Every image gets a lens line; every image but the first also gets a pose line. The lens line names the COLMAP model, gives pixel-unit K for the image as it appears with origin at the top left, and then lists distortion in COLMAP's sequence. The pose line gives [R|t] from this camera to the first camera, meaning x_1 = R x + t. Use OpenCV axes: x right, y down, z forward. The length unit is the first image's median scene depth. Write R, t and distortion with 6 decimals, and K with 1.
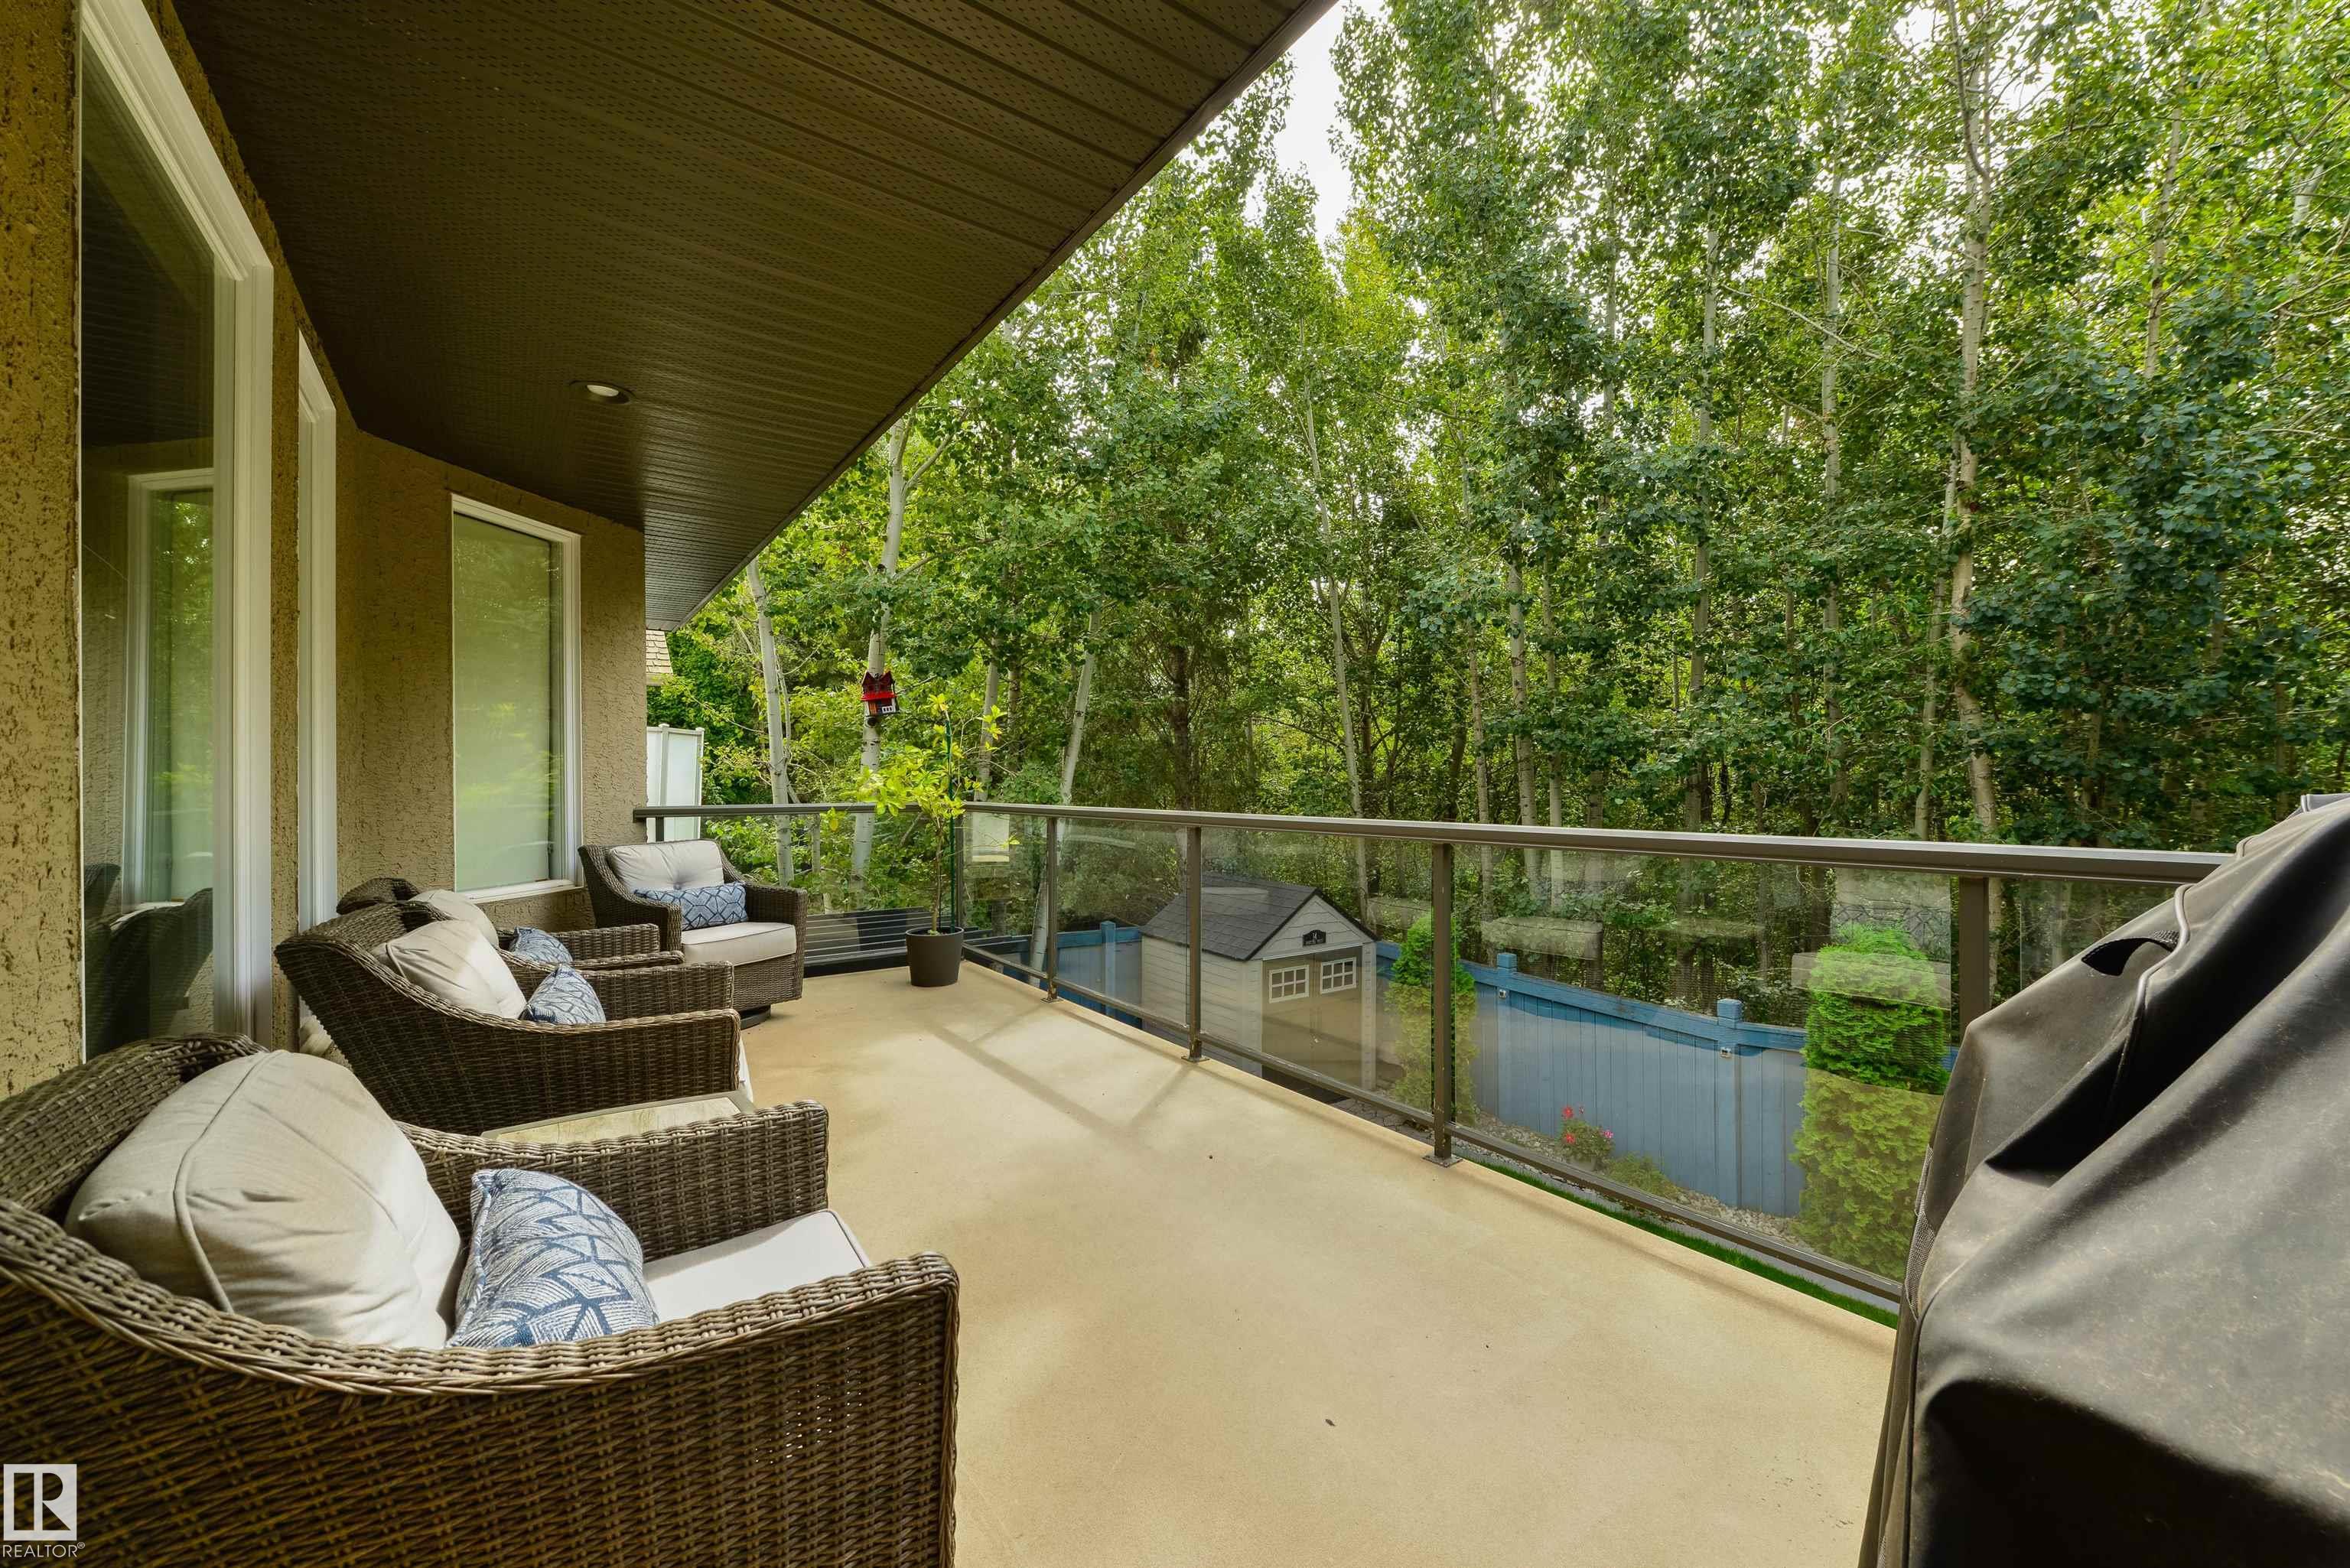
lens RADIAL K [[918.7, 0, 1184.9], [0, 918.7, 779.7], [0, 0, 1]] dist [0.000677, -0.000390]
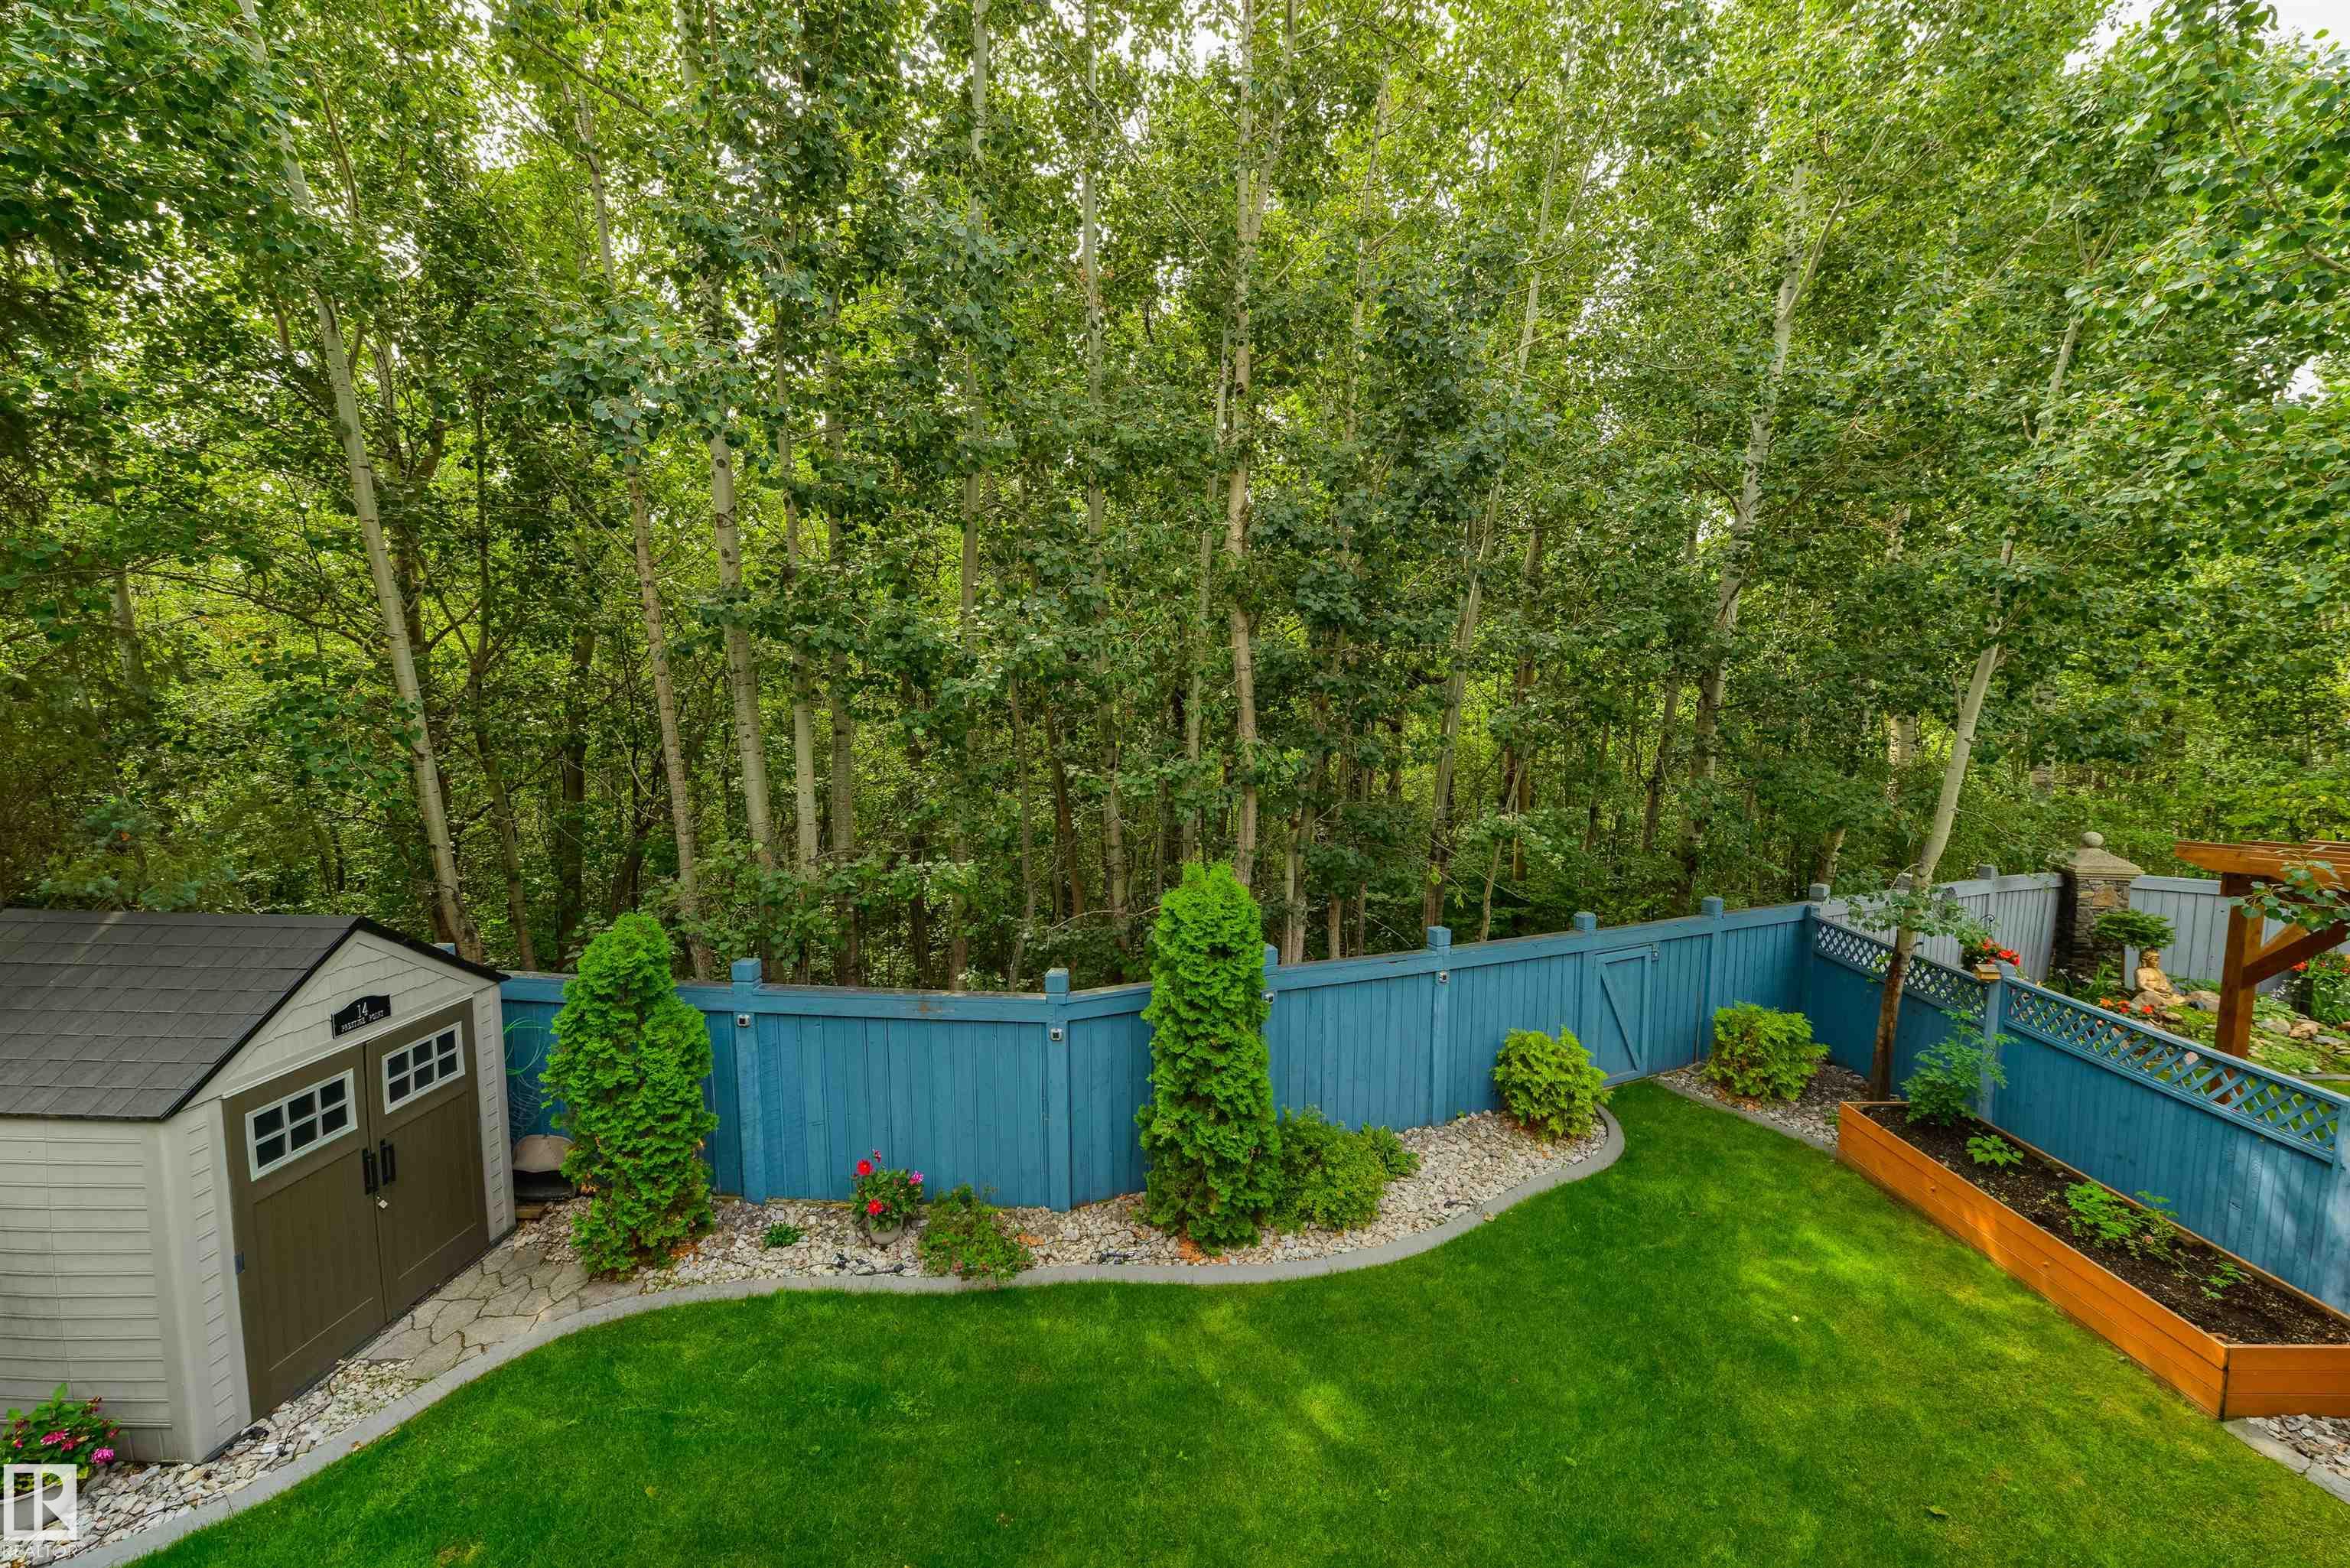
lens RADIAL K [[918.7, 0, 1190.1], [0, 918.7, 780.1], [0, 0, 1]] dist [0.000677, -0.000390]
pose [[0.601685, -0.076857, 0.795027, 0.021525], [-0.000428, 0.995329, 0.096544, -0.005826], [-0.798733, -0.058430, 0.598841, 0.326821]]
